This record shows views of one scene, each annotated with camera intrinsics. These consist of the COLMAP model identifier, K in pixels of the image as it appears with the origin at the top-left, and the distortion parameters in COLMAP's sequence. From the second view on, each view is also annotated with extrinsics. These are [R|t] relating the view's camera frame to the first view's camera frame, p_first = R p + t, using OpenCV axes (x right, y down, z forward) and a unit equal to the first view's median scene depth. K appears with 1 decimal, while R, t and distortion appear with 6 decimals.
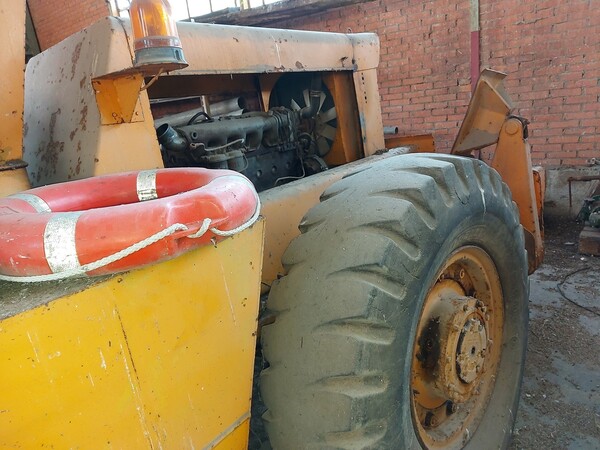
lens RADIAL K [[429.3, 0, 300.0], [0, 429.3, 225.0], [0, 0, 1]] dist [0.086478, -0.098775]
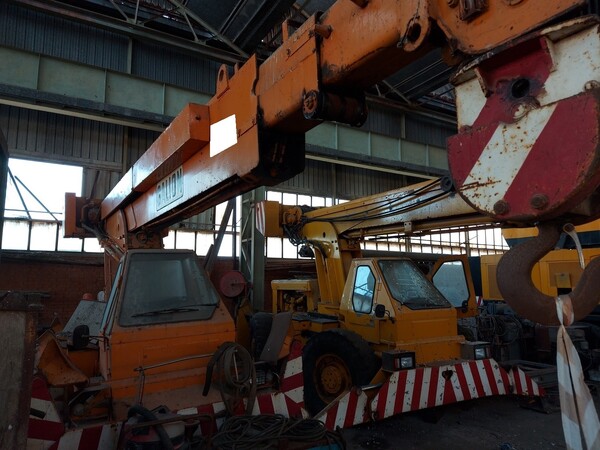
lens RADIAL K [[425.1, 0, 304.4], [0, 425.1, 227.1], [0, 0, 1]] dist [0.101326, -0.104696]
pose [[0.375316, 0.245073, 0.893911, -2.388680], [0.221834, 0.912636, -0.343345, 0.504491], [-0.899960, 0.327163, 0.288162, -1.152555]]
